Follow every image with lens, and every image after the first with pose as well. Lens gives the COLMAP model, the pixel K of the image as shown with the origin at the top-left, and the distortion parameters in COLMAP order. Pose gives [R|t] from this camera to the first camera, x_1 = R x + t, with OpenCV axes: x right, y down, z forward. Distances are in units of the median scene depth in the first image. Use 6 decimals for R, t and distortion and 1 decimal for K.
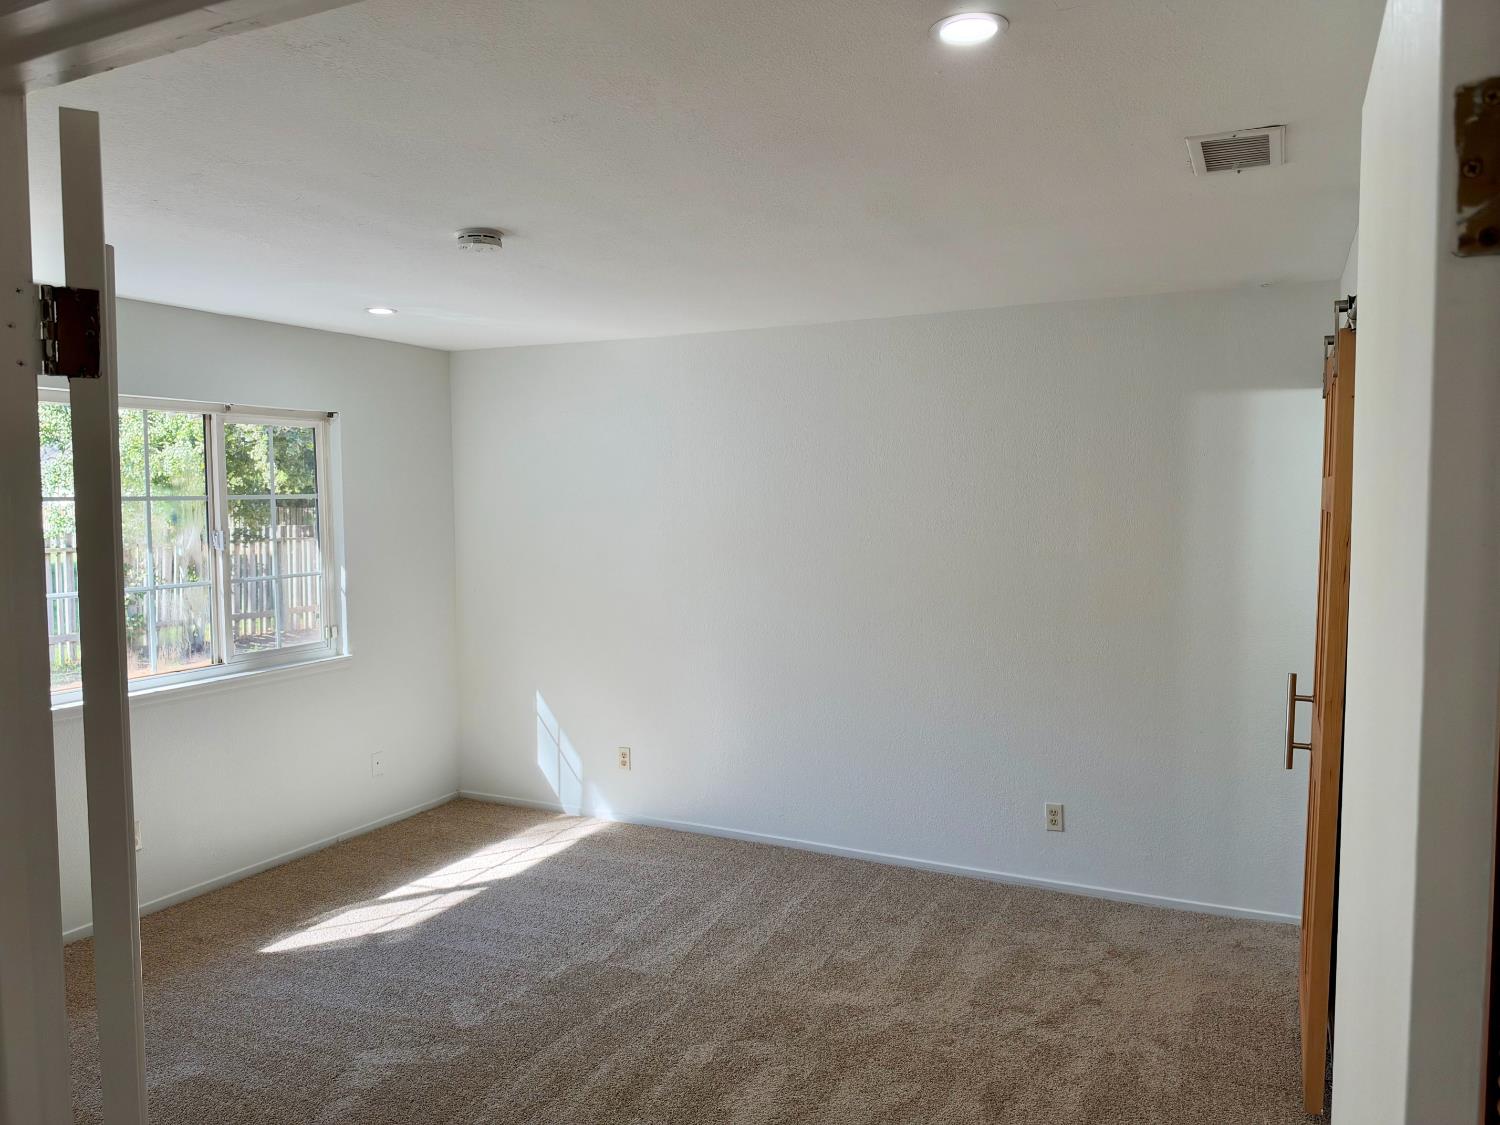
lens RADIAL K [[1084.1, 0, 750.0], [0, 1084.1, 562.5], [0, 0, 1]] dist [0.043095, -0.076252]
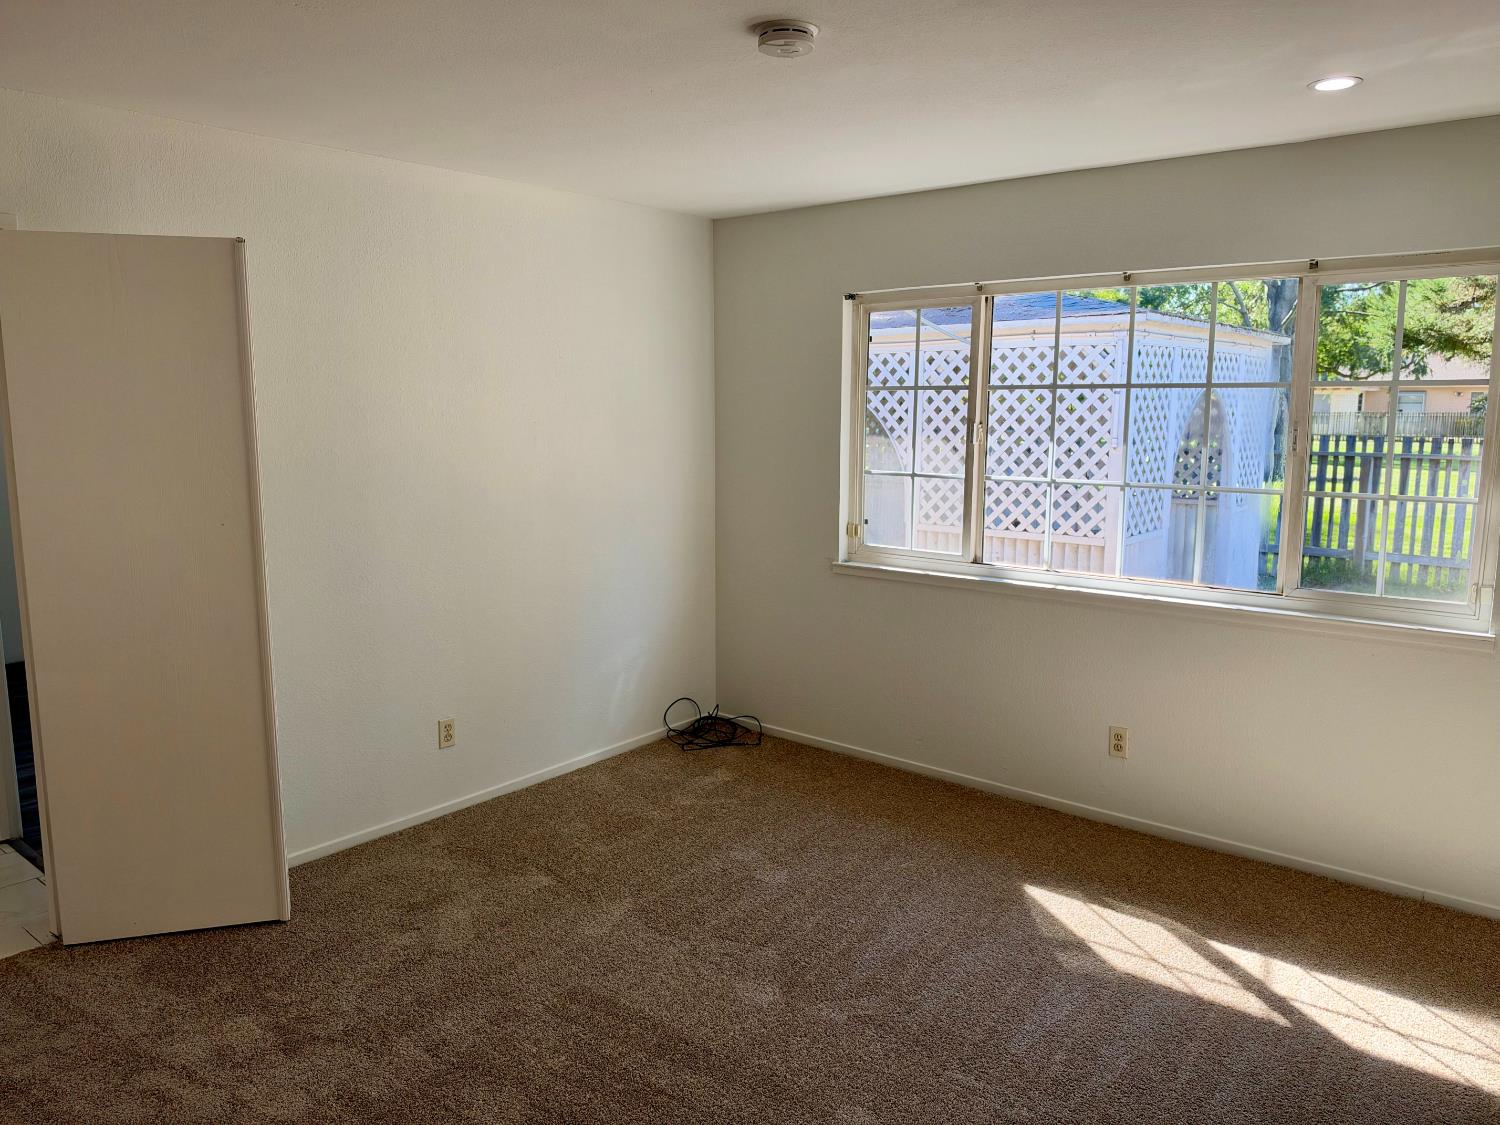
lens RADIAL K [[1084.1, 0, 750.0], [0, 1084.1, 562.5], [0, 0, 1]] dist [0.043095, -0.076252]
pose [[-0.232911, 0.147250, -0.961285, 0.396526], [-0.060335, 0.984378, 0.165406, -0.041990], [0.970625, 0.096524, -0.220389, 0.851680]]
